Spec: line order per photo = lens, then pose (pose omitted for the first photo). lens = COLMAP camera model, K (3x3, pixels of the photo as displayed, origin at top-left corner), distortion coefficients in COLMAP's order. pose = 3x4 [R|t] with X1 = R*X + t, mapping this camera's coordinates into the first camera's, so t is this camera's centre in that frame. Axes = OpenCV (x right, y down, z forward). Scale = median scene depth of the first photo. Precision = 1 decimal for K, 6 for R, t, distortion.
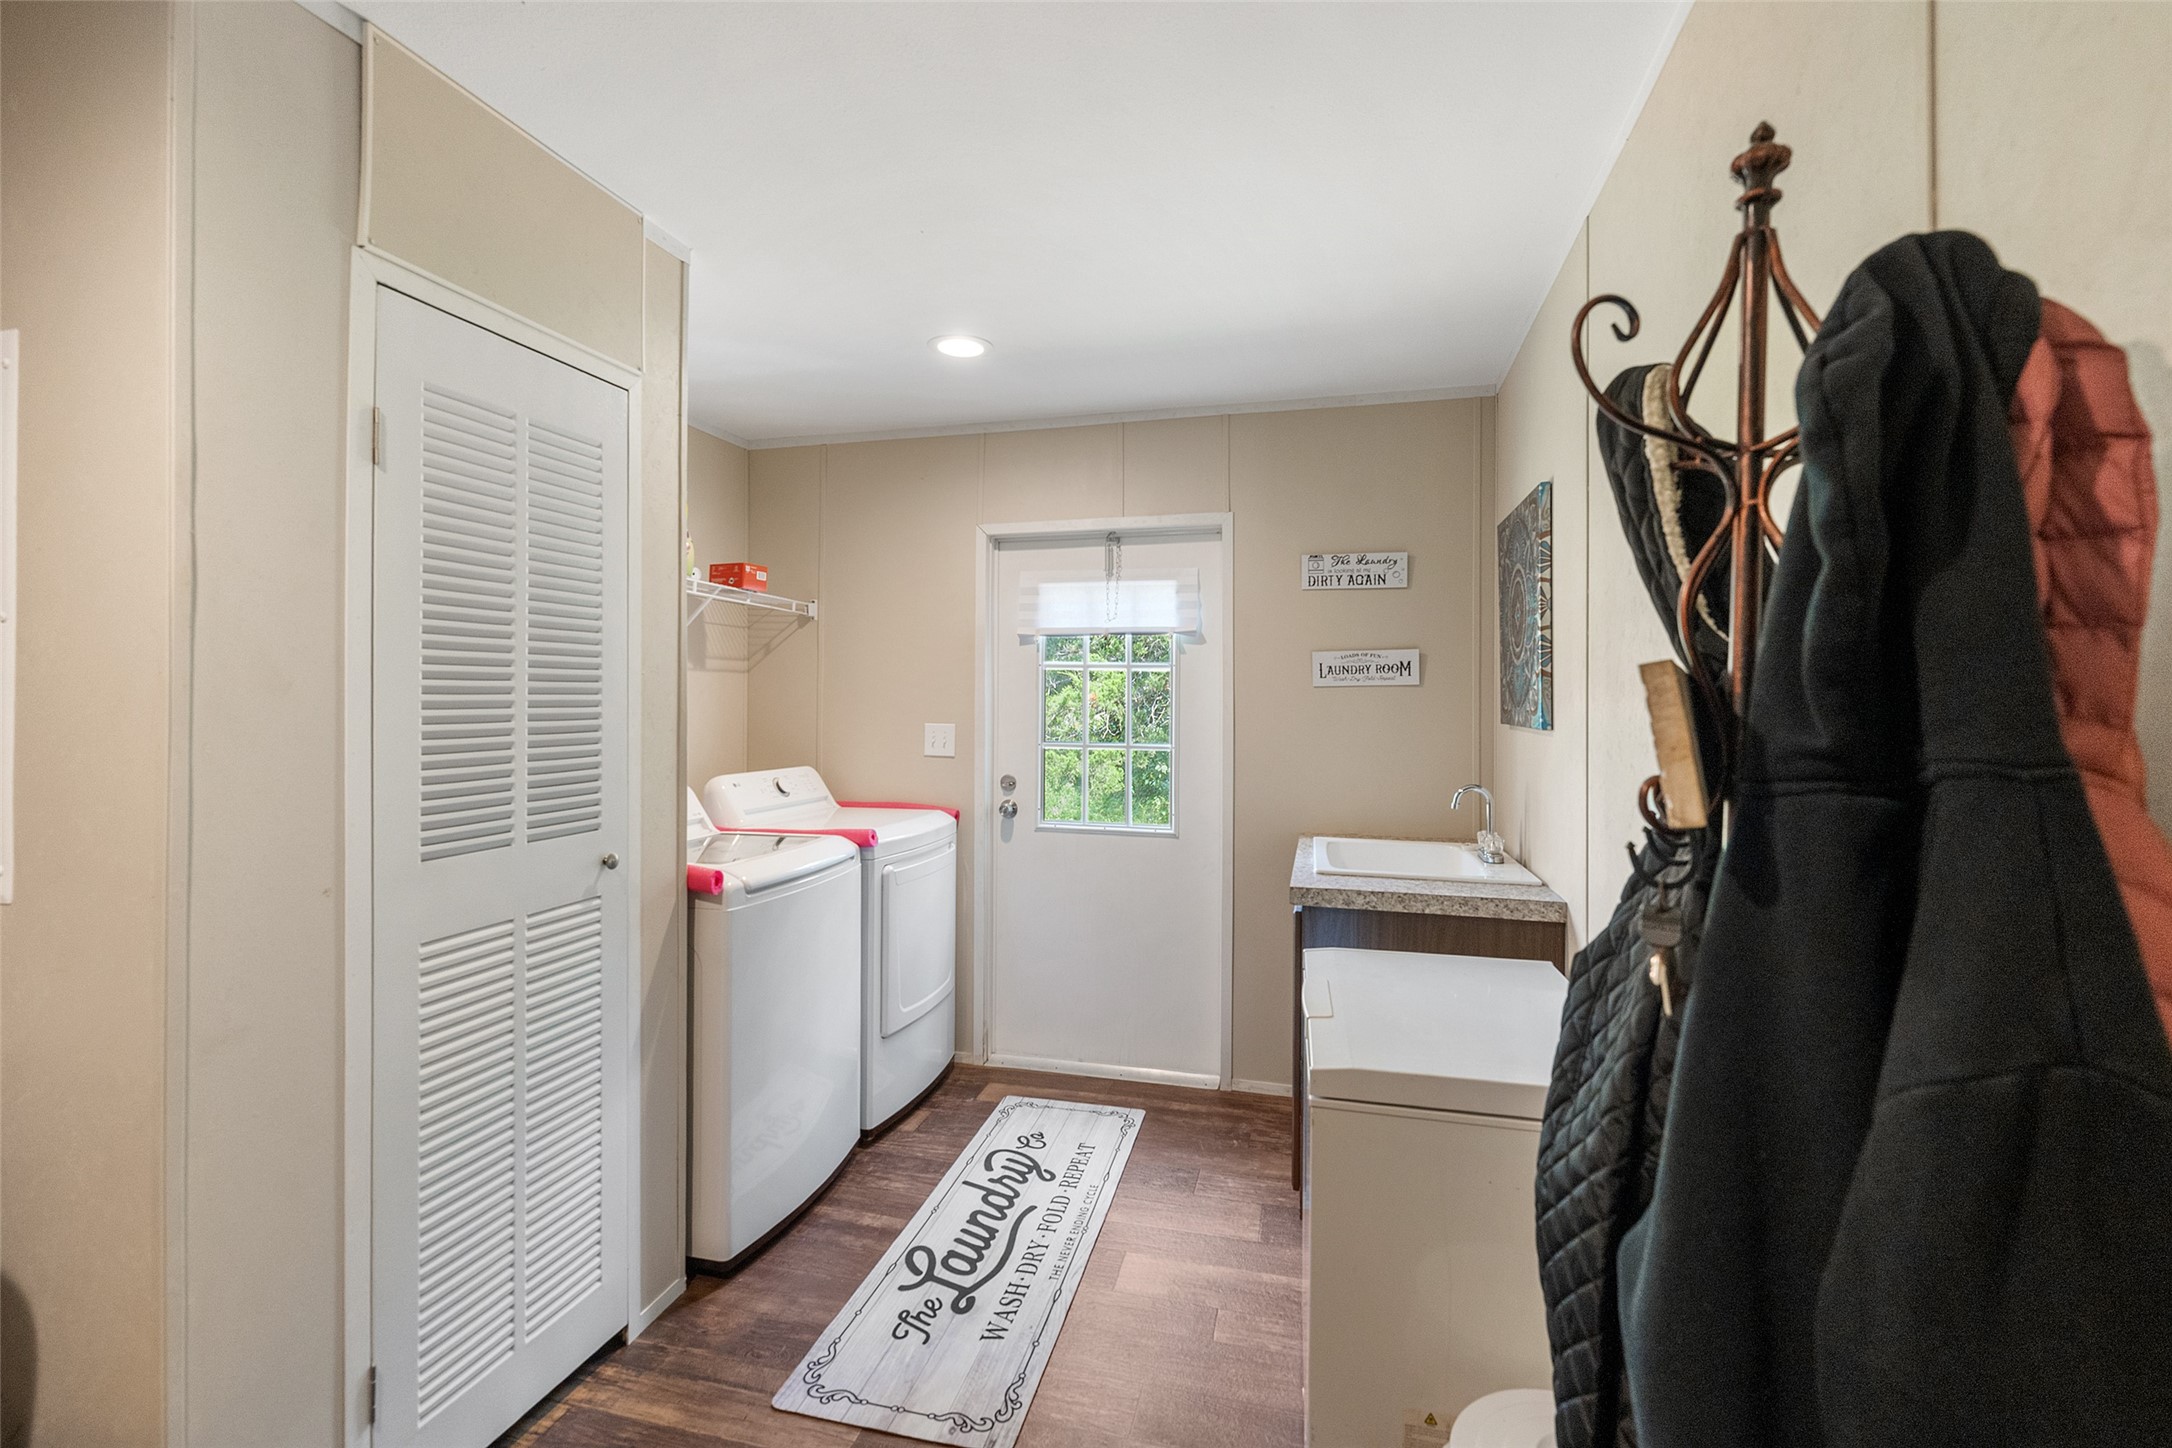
lens RADIAL K [[973.6, 0, 1083.6], [0, 973.6, 700.6], [0, 0, 1]] dist [-0.001040, -0.000071]
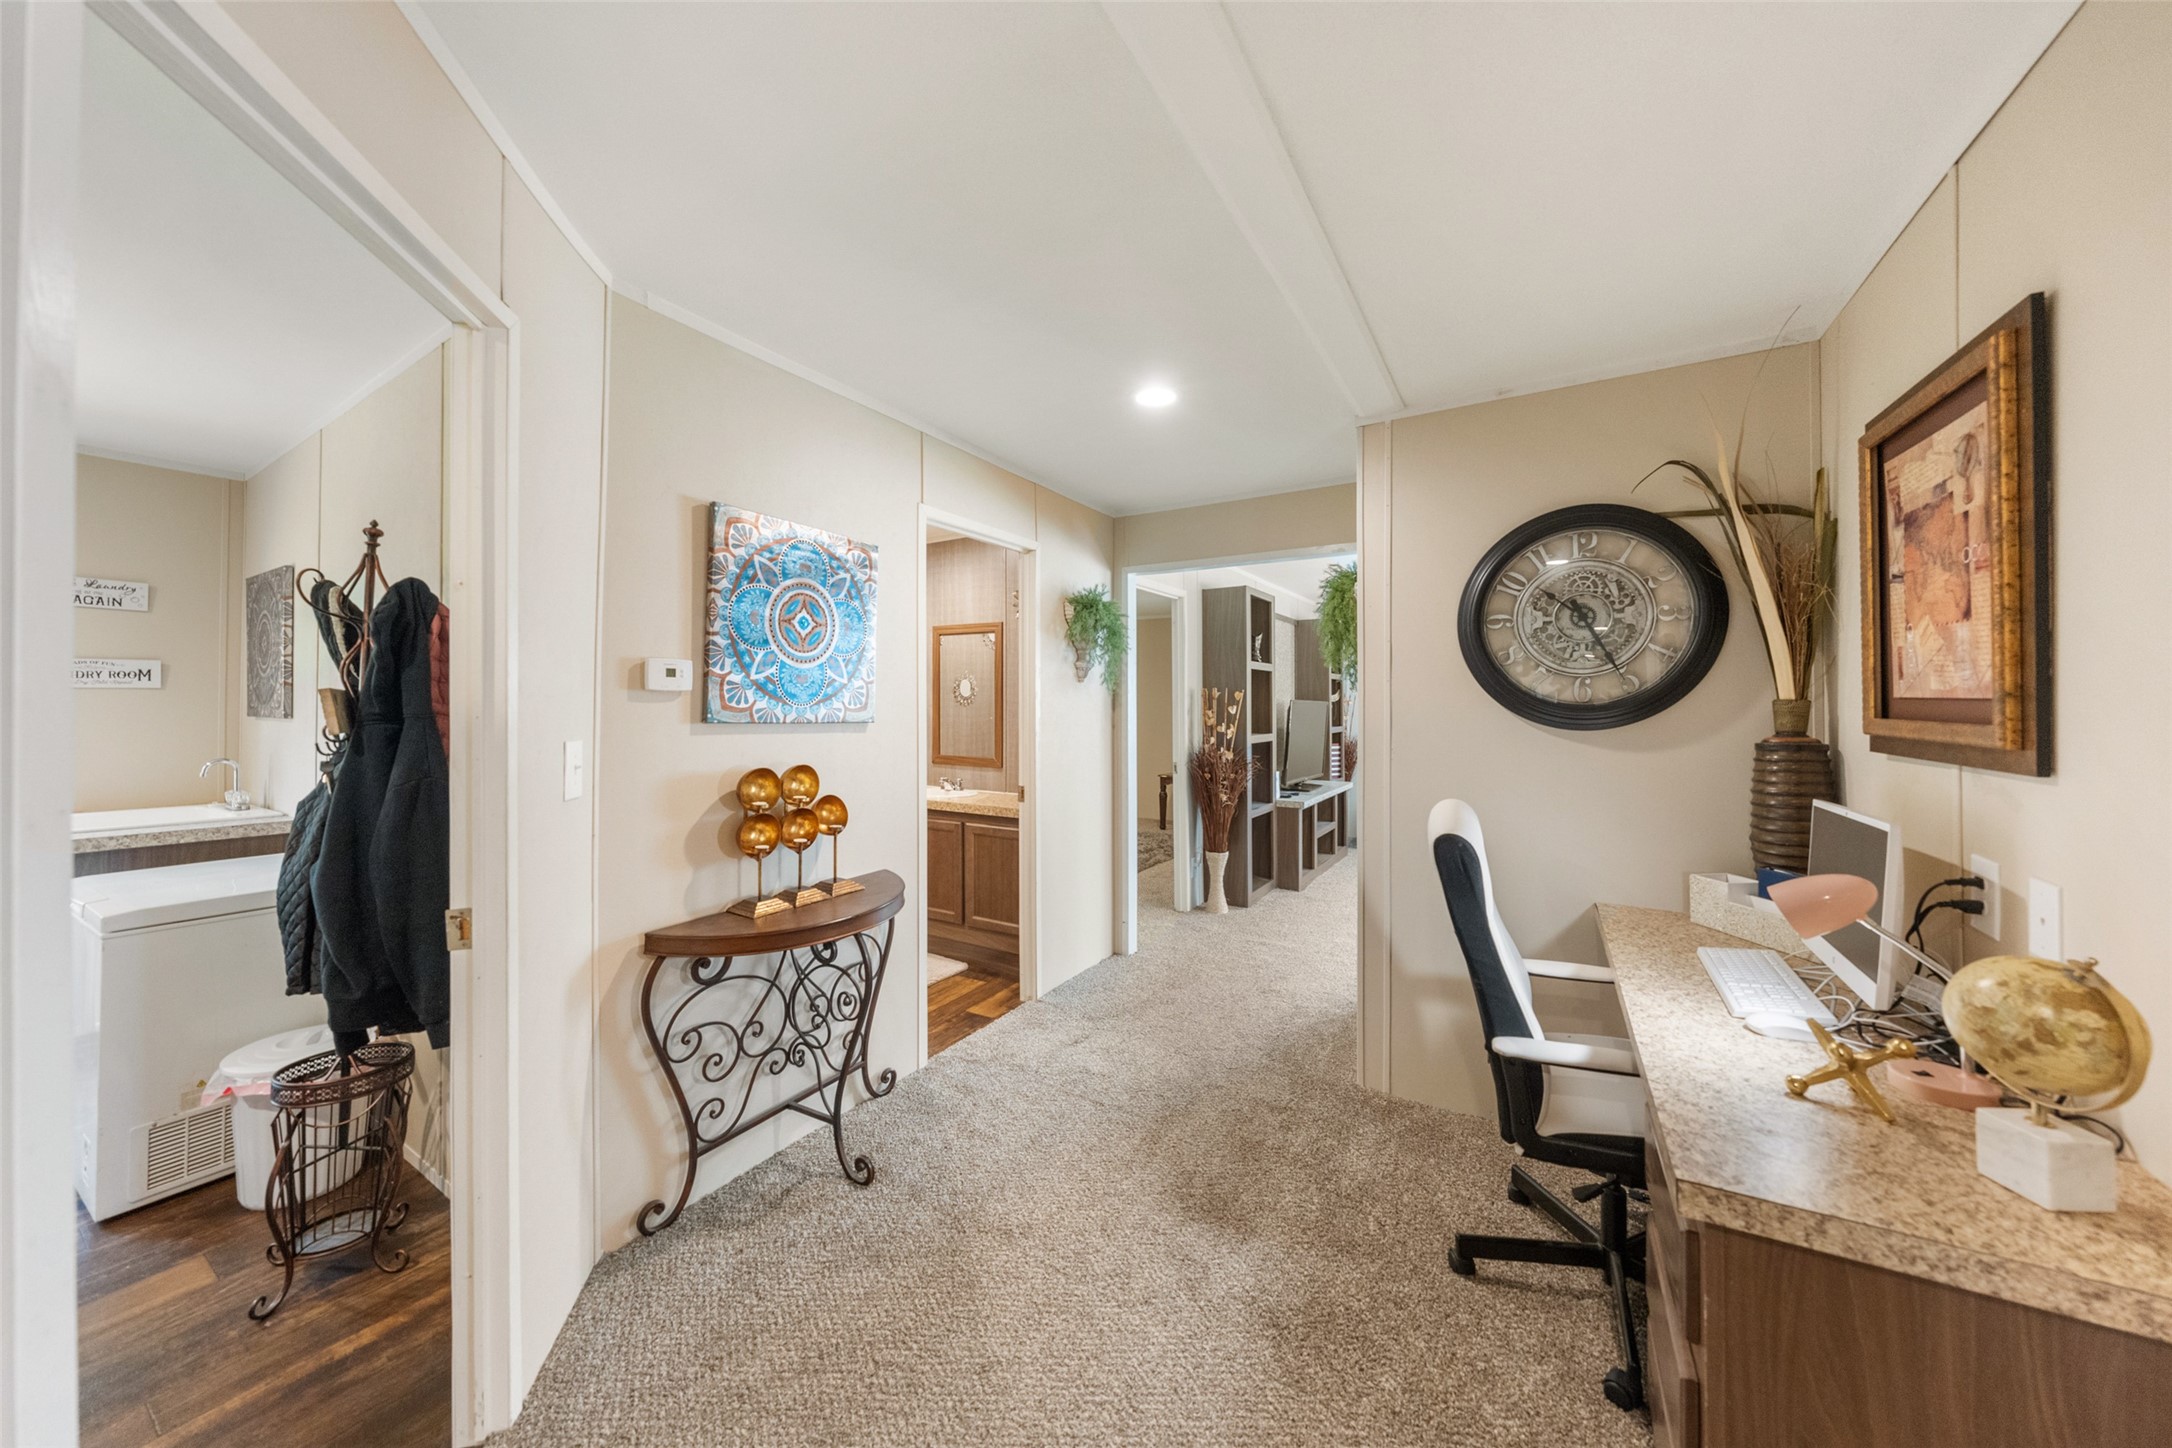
lens RADIAL K [[741.1, 0, 1053.3], [0, 741.1, 689.1], [0, 0, 1]] dist [-0.001337, 0.000037]
pose [[0.321938, 0.014305, 0.946653, -0.824110], [0.001077, 0.999880, -0.015476, 0.006107], [-0.946760, 0.006002, 0.321883, -1.771607]]
